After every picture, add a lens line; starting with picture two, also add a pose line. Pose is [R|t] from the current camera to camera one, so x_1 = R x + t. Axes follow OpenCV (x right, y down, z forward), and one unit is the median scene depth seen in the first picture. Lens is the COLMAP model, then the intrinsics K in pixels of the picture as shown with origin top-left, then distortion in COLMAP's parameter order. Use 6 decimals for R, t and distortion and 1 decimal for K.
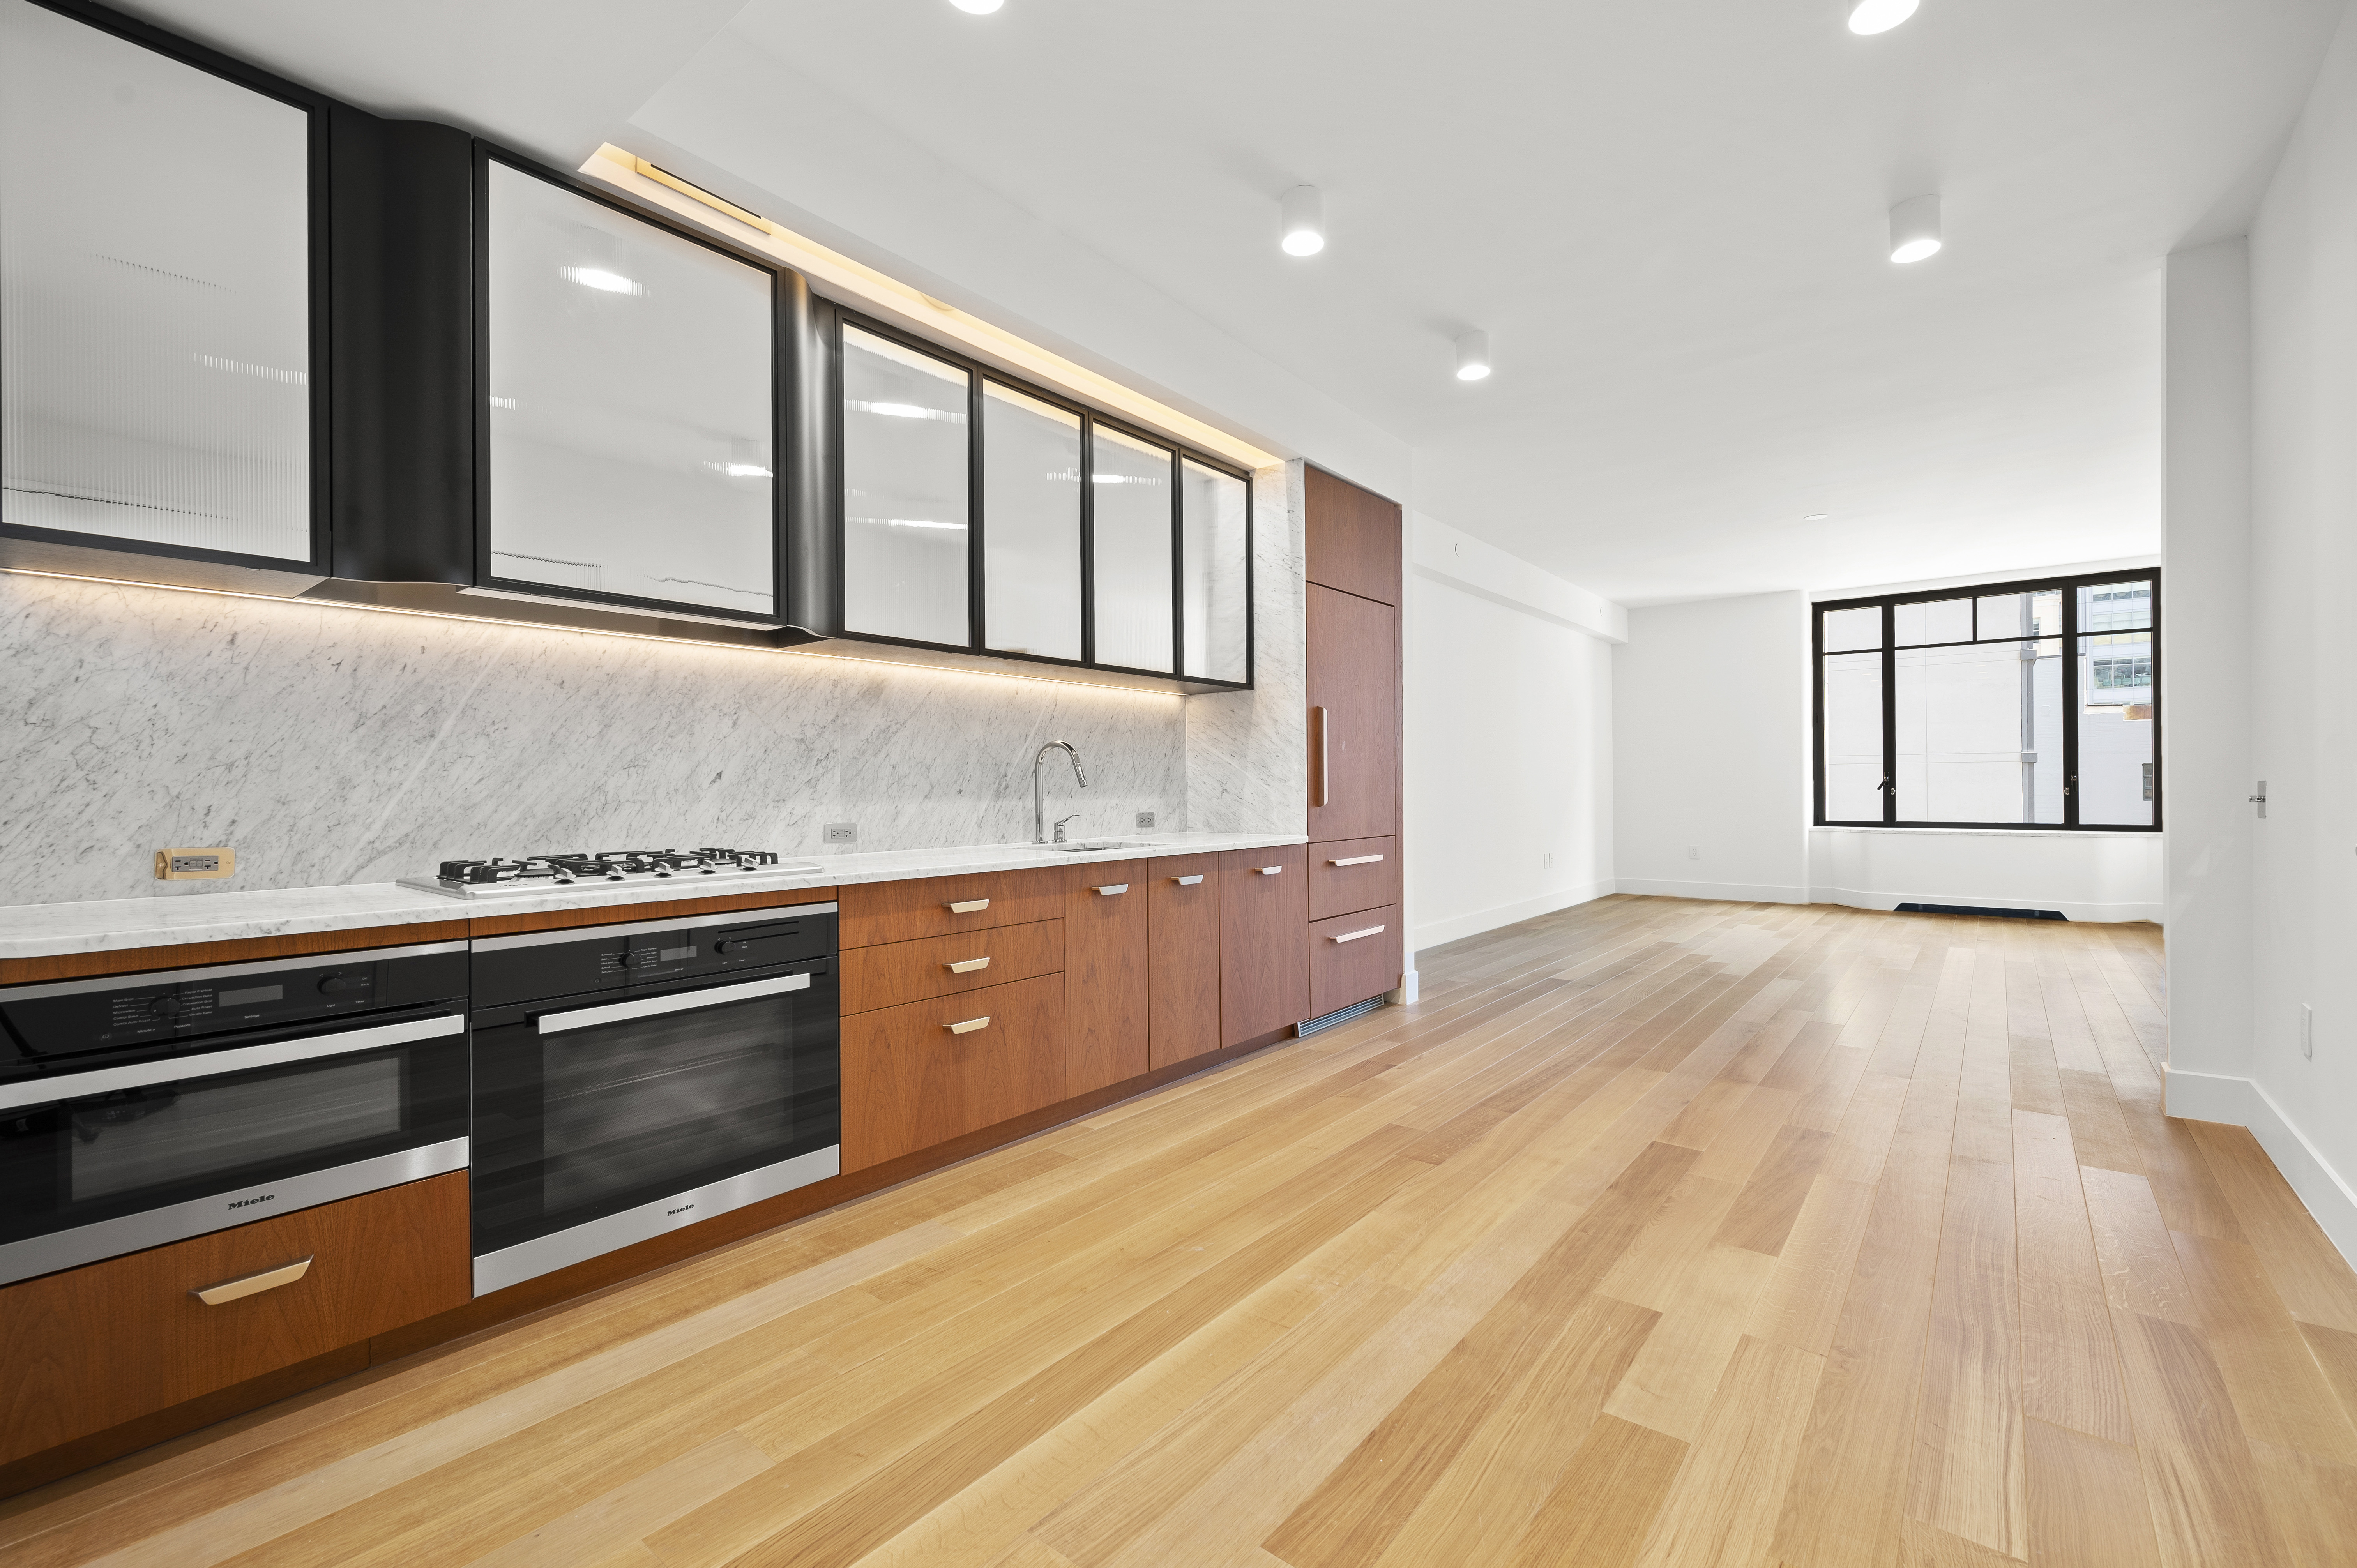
lens RADIAL K [[955.0, 0, 1224.8], [0, 955.0, 784.6], [0, 0, 1]] dist [0.001064, 0.000050]
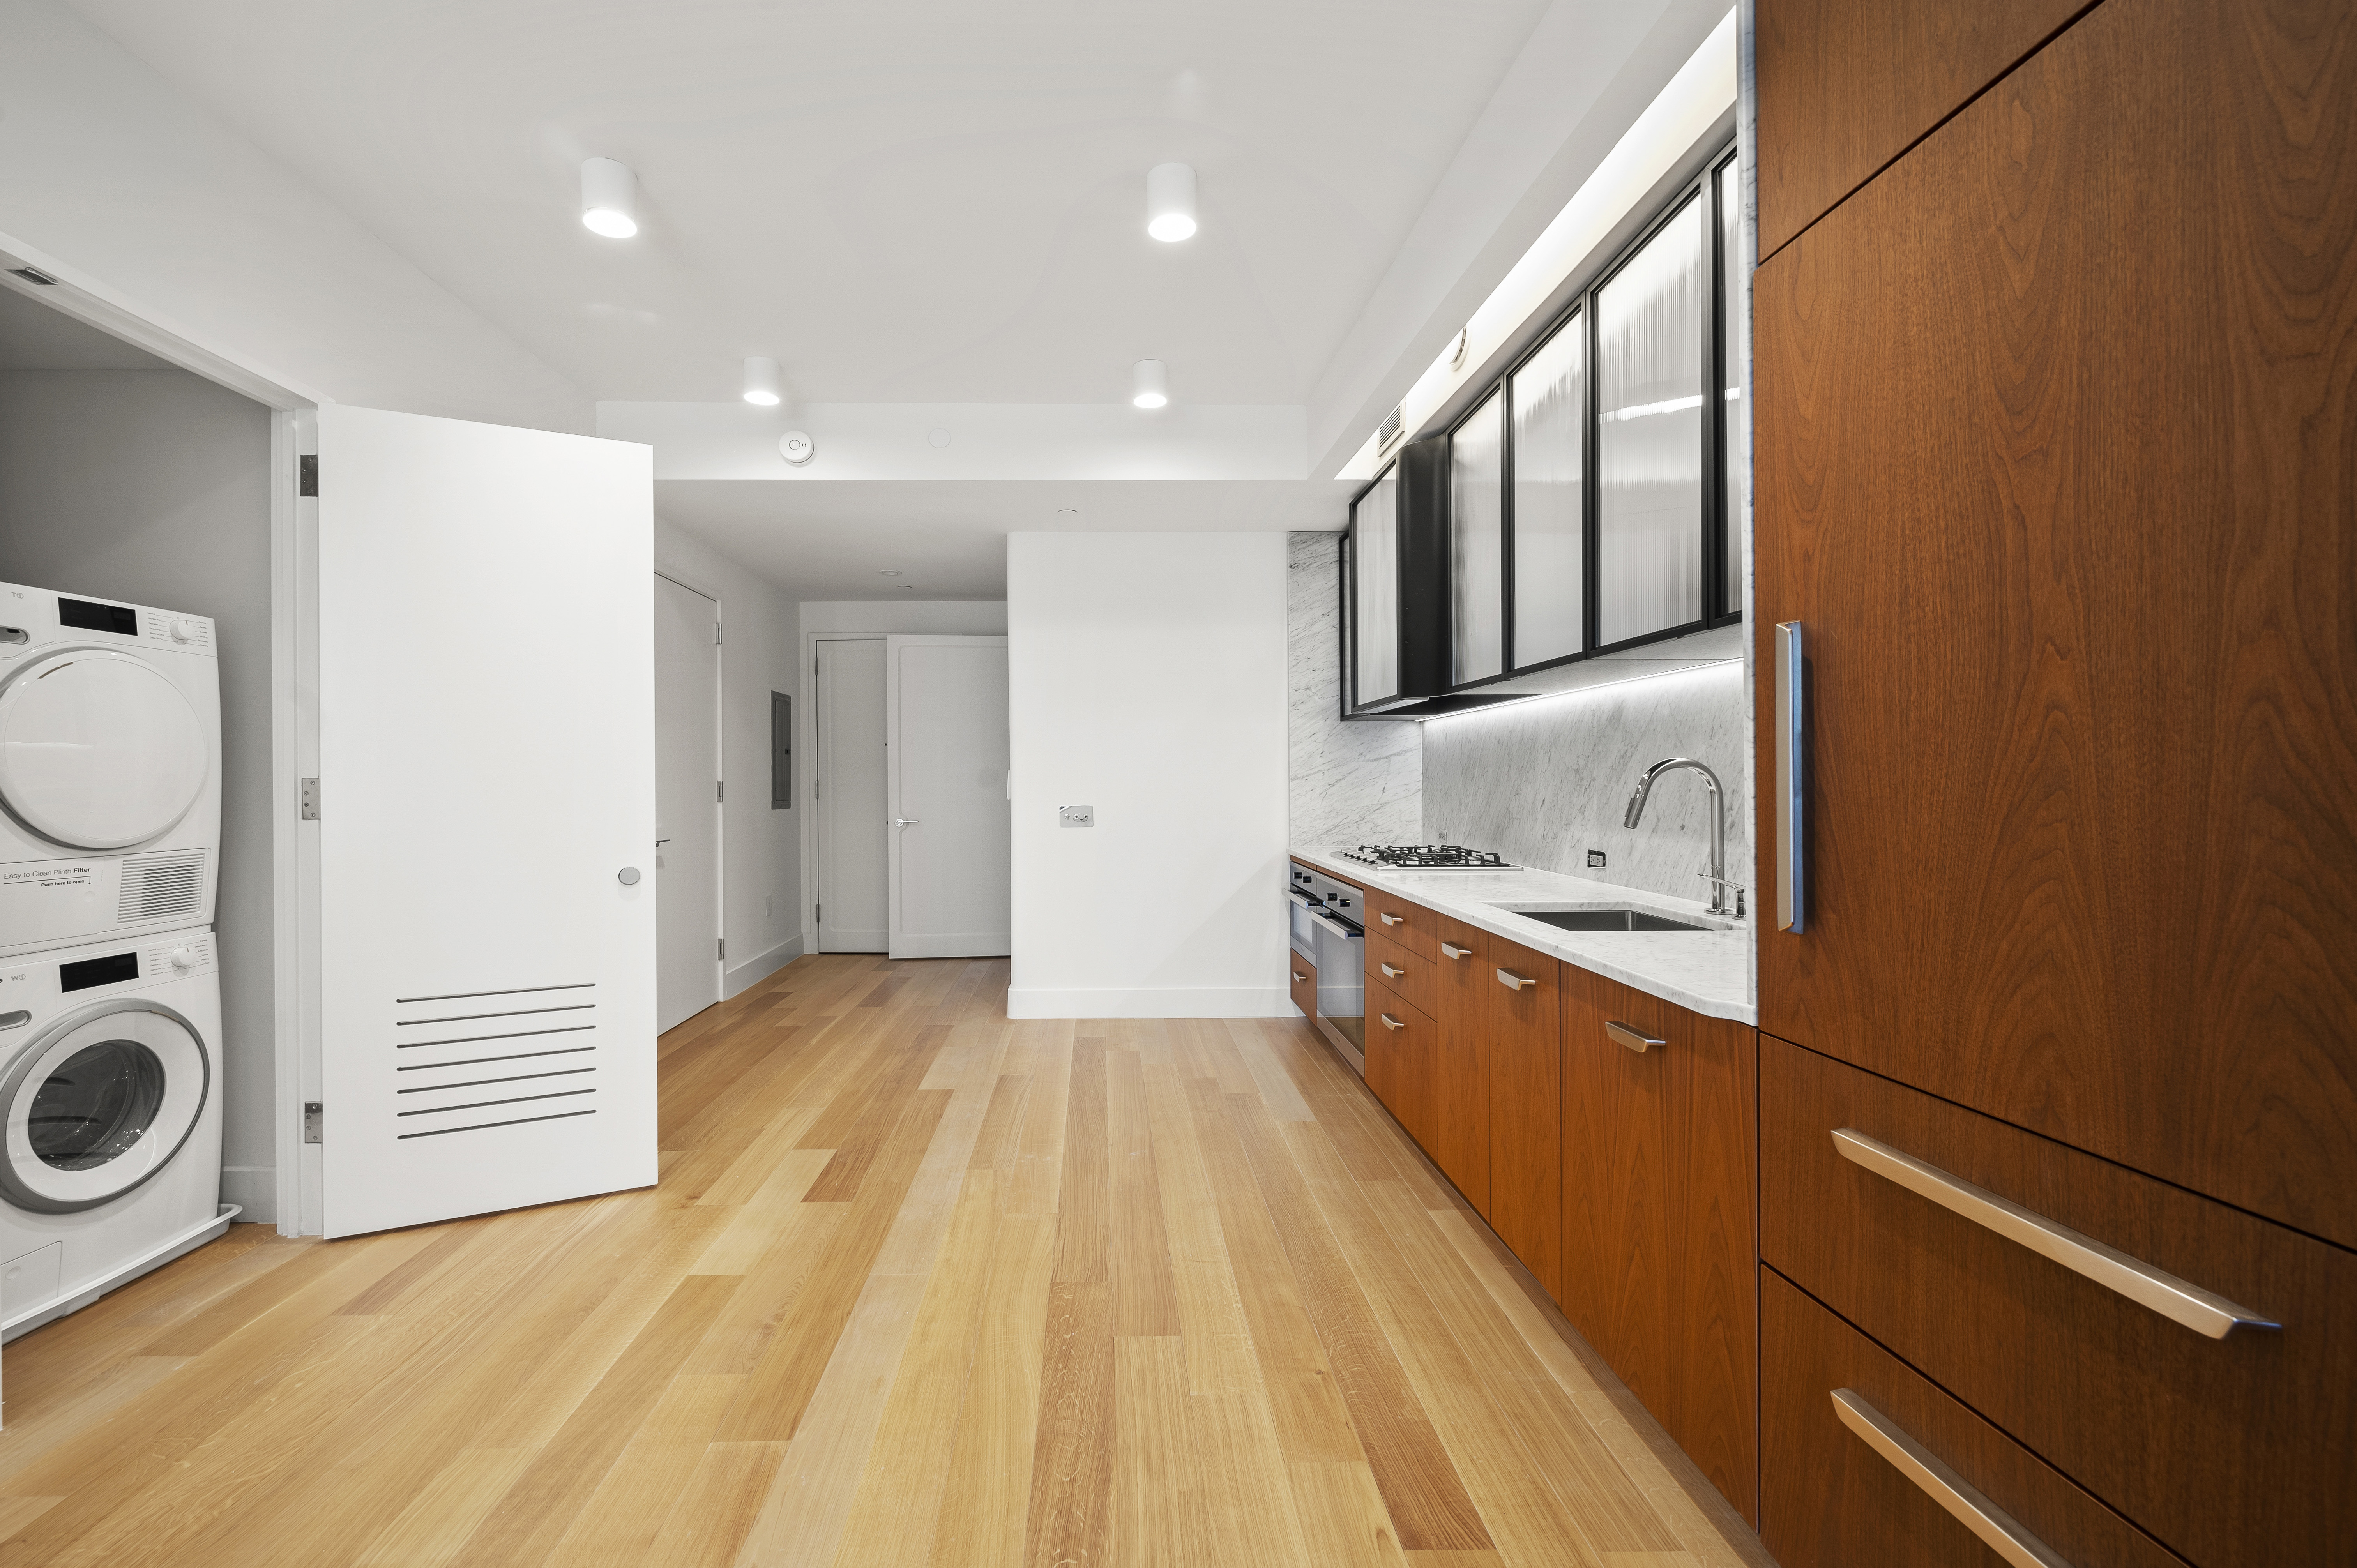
lens RADIAL K [[955.0, 0, 1224.8], [0, 955.0, 784.6], [0, 0, 1]] dist [0.001064, 0.000050]
pose [[-0.690640, 0.011710, -0.723104, 0.956318], [0.008256, 0.999931, 0.008308, -0.065267], [0.723151, -0.000232, -0.690689, 2.236352]]
